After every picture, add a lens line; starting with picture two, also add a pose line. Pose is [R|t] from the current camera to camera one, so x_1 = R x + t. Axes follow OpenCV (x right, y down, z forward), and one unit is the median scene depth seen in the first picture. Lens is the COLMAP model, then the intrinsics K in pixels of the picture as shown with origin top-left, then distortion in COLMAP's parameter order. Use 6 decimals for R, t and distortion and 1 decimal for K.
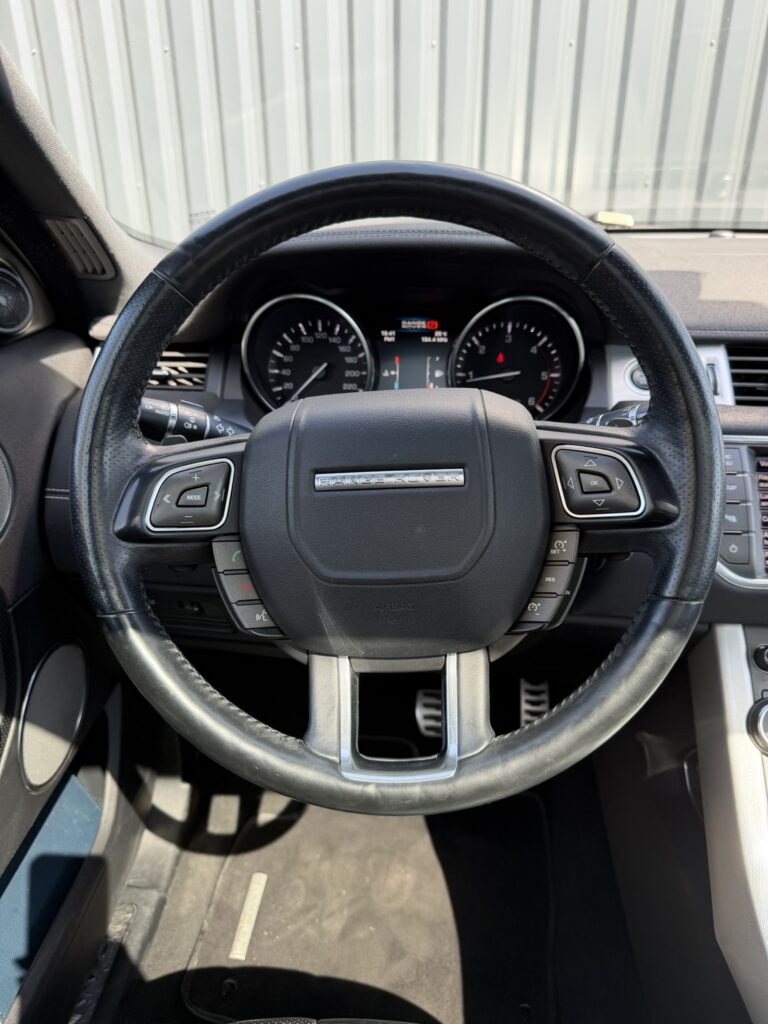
lens RADIAL K [[720.6, 0, 387.3], [0, 720.6, 507.8], [0, 0, 1]] dist [0.085462, -0.140668]
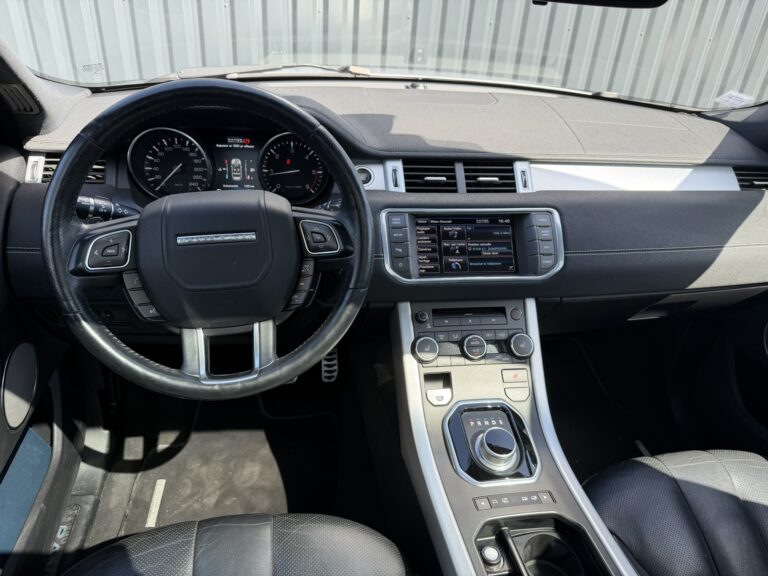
lens RADIAL K [[540.4, 0, 384.0], [0, 540.4, 288.0], [0, 0, 1]] dist [0.085462, -0.140668]
pose [[0.968877, -0.055710, 0.241194, 0.072071], [0.034859, 0.995343, 0.089872, -0.020358], [-0.245077, -0.078667, 0.966307, -0.534663]]
